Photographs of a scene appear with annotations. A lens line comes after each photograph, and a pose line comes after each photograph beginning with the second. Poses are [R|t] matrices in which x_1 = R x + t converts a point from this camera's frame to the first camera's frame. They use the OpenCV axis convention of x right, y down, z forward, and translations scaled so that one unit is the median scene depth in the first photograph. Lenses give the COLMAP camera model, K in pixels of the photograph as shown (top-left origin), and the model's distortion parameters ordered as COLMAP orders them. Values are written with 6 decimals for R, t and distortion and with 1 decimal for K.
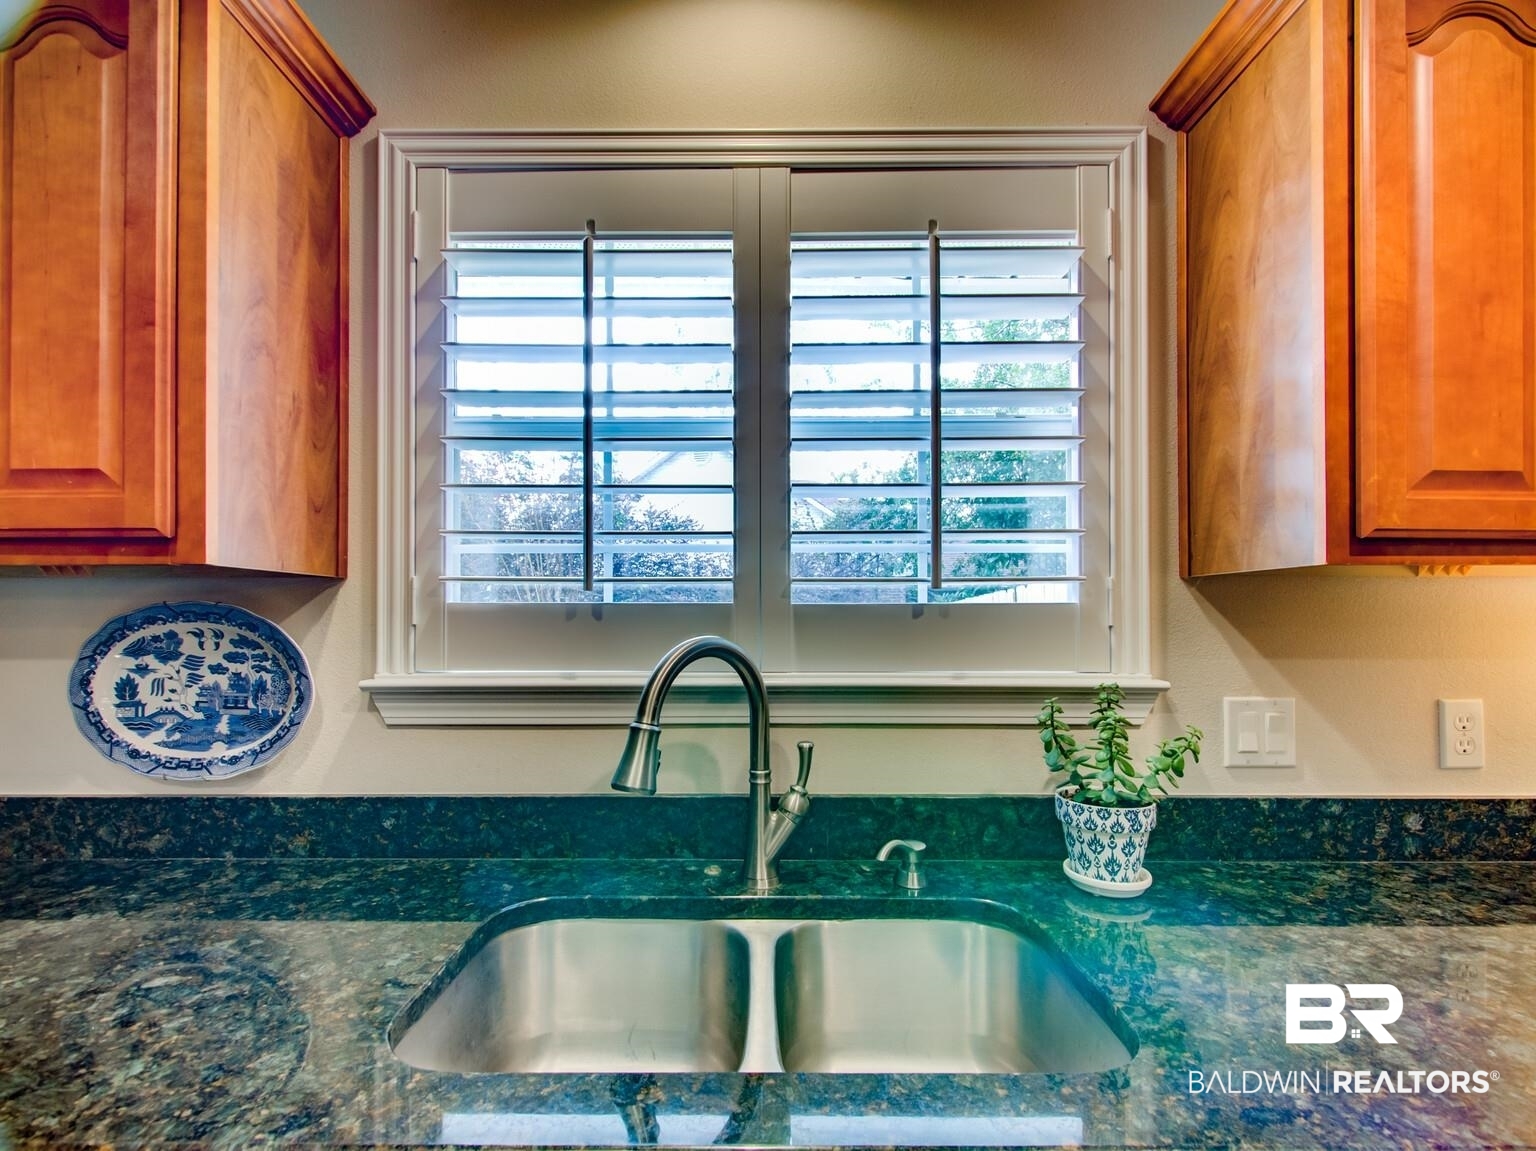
lens RADIAL K [[693.9, 0, 764.7], [0, 693.9, 617.7], [0, 0, 1]] dist [0.002091, -0.000076]
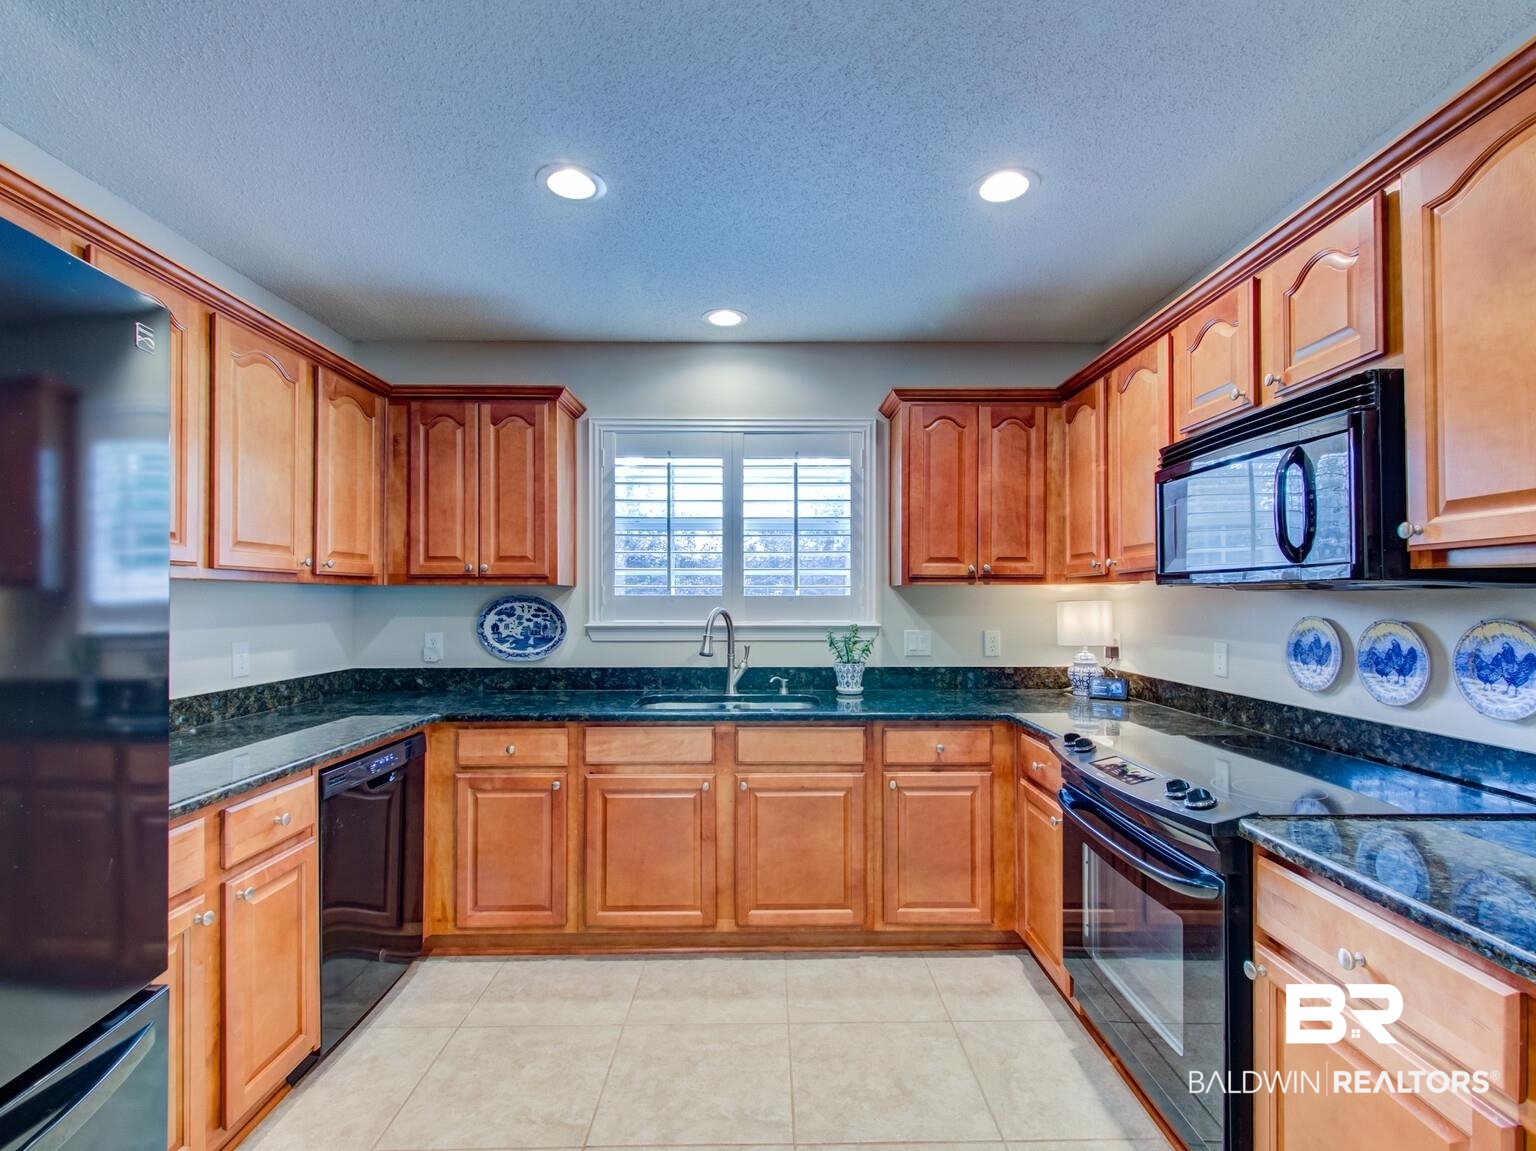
lens RADIAL K [[720.2, 0, 776.9], [0, 720.2, 594.8], [0, 0, 1]] dist [0.001452, -0.000442]
pose [[0.999862, -0.000280, 0.016589, 0.121434], [0.000249, 0.999998, 0.001893, -0.028286], [-0.016589, -0.001889, 0.999861, -1.804484]]
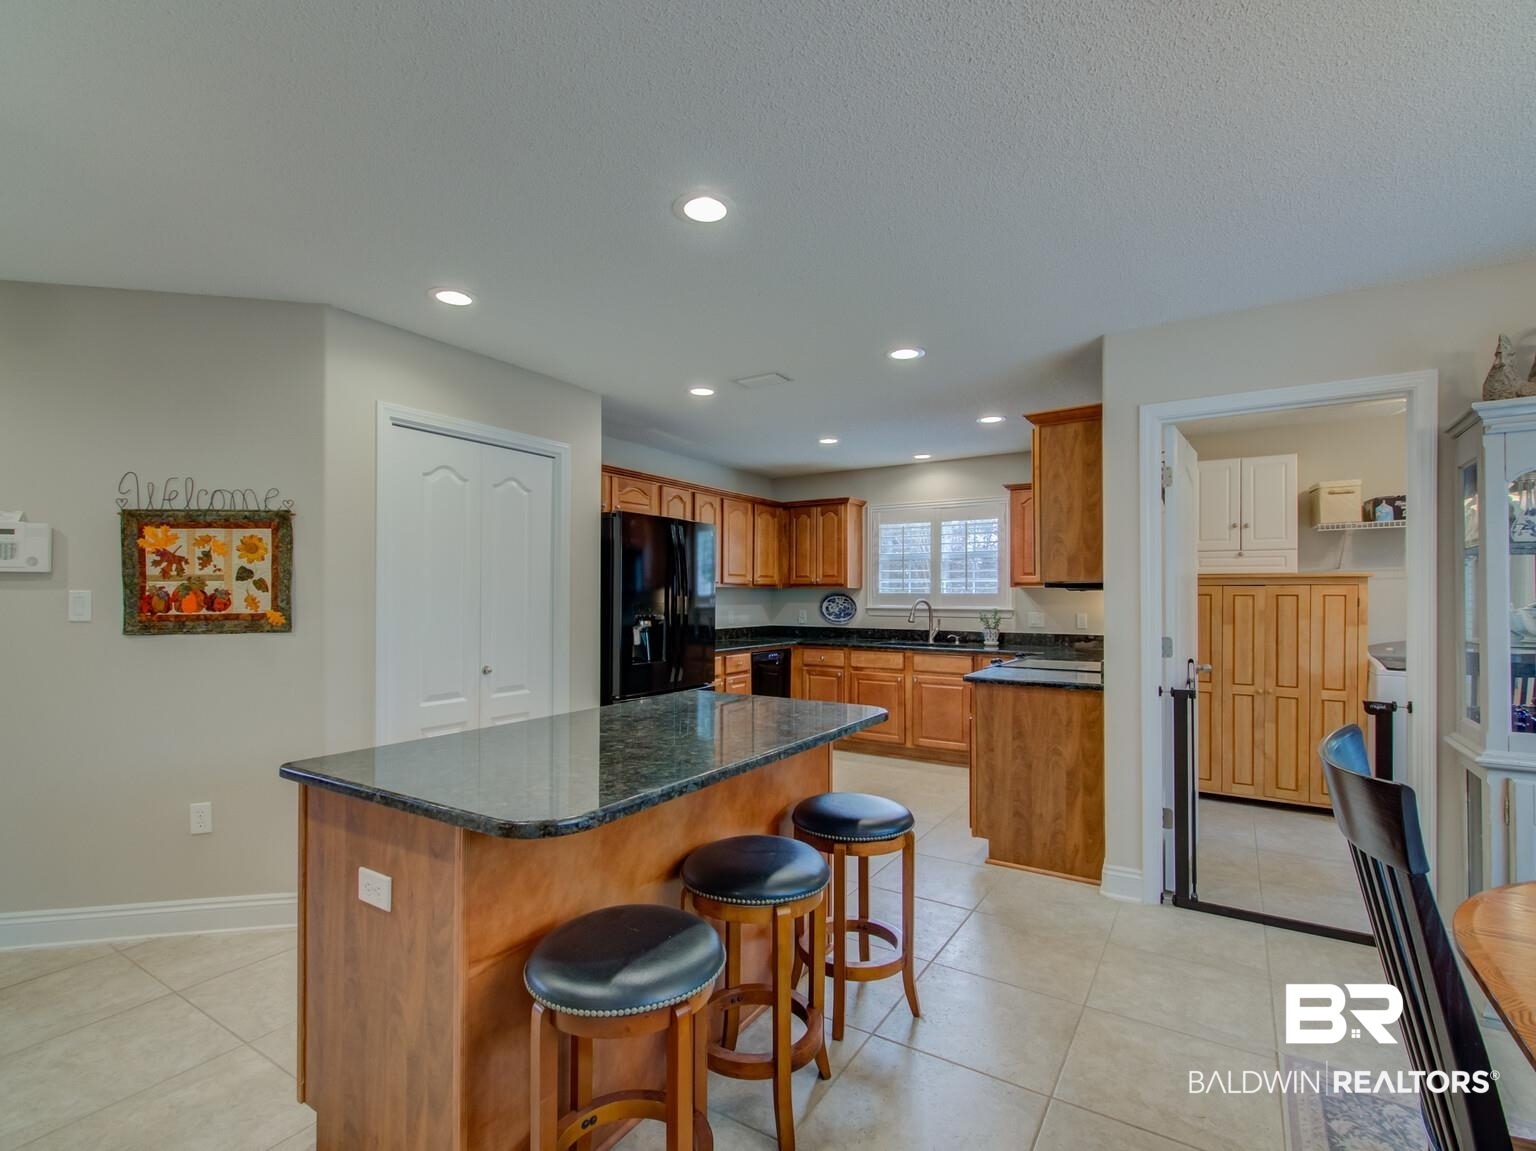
lens RADIAL K [[720.2, 0, 776.9], [0, 720.2, 594.8], [0, 0, 1]] dist [0.001452, -0.000442]
pose [[0.845614, 0.002686, -0.533789, 1.882429], [-0.000323, 0.999990, 0.004519, -0.031953], [0.533796, -0.003649, 0.845606, -4.215654]]
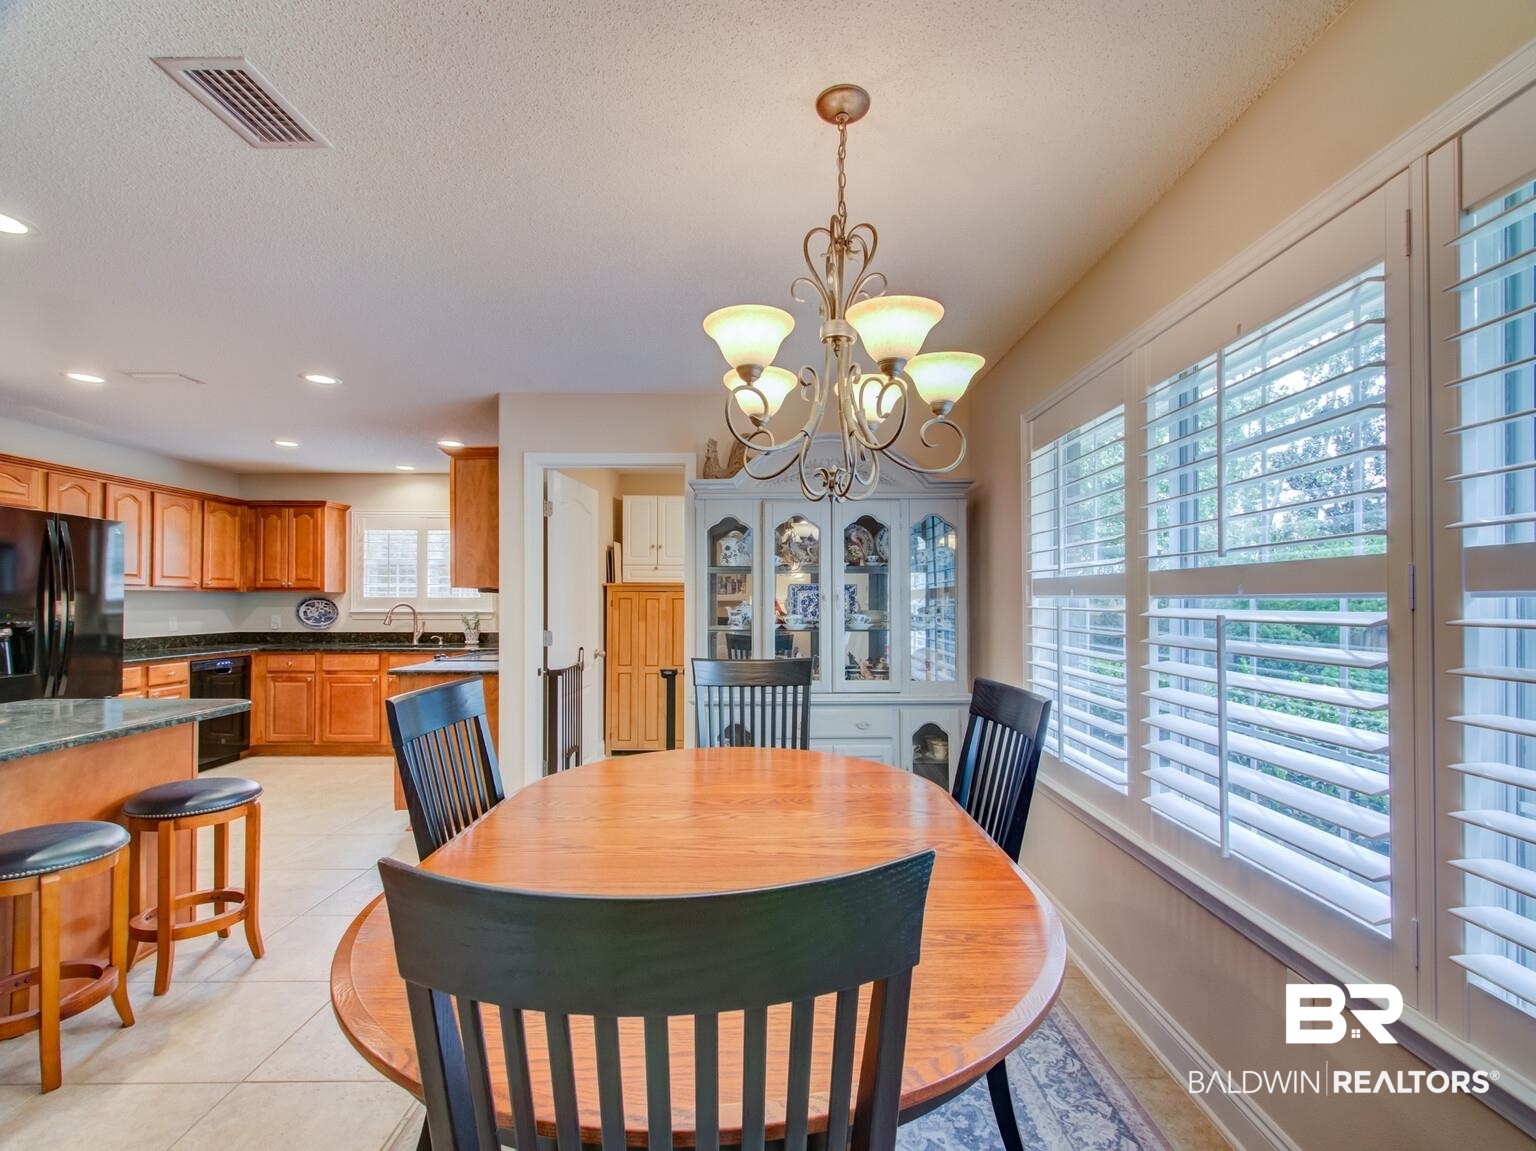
lens RADIAL K [[693.6, 0, 790.6], [0, 693.6, 594.2], [0, 0, 1]] dist [-0.011591, -0.000022]
pose [[0.999674, 0.001940, 0.025459, 2.810168], [-0.001862, 0.999993, -0.003091, -0.032889], [-0.025465, 0.003043, 0.999671, -4.598253]]
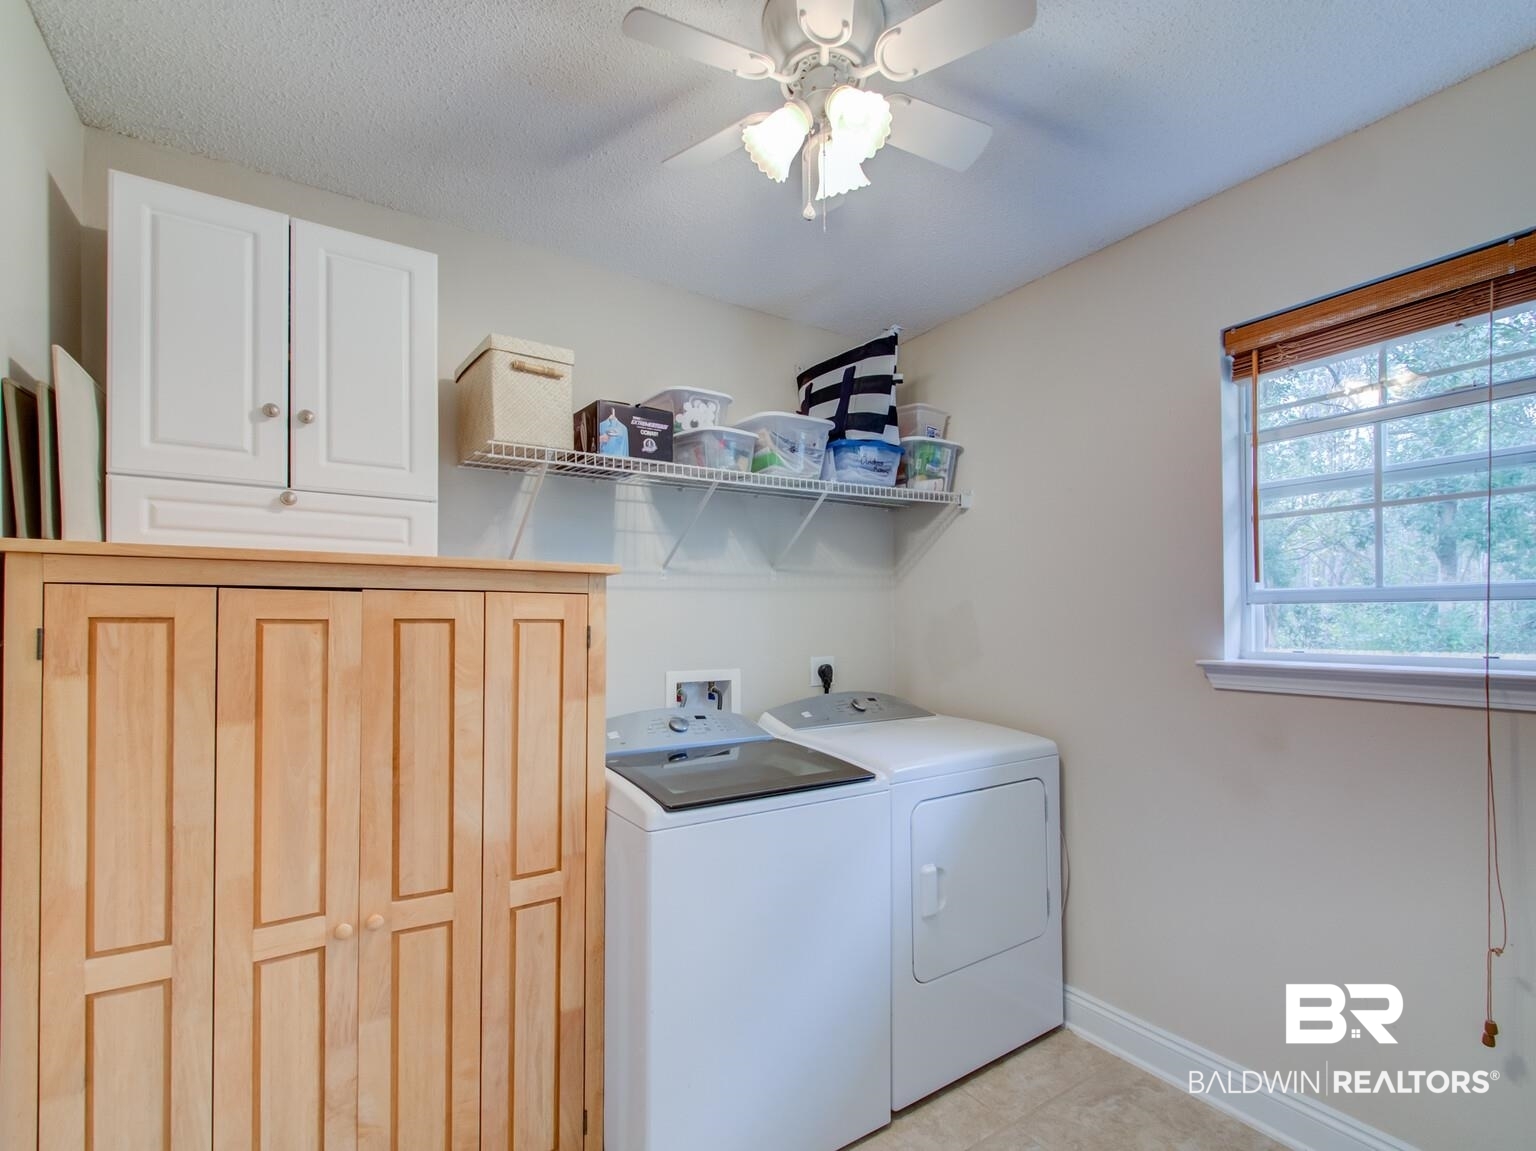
lens RADIAL K [[693.9, 0, 764.7], [0, 693.9, 617.7], [0, 0, 1]] dist [0.002091, -0.000076]
pose [[0.835080, 0.005608, 0.550100, 1.956861], [-0.004453, 0.999984, -0.003436, -0.017581], [-0.550110, 0.000420, 0.835092, -0.925427]]
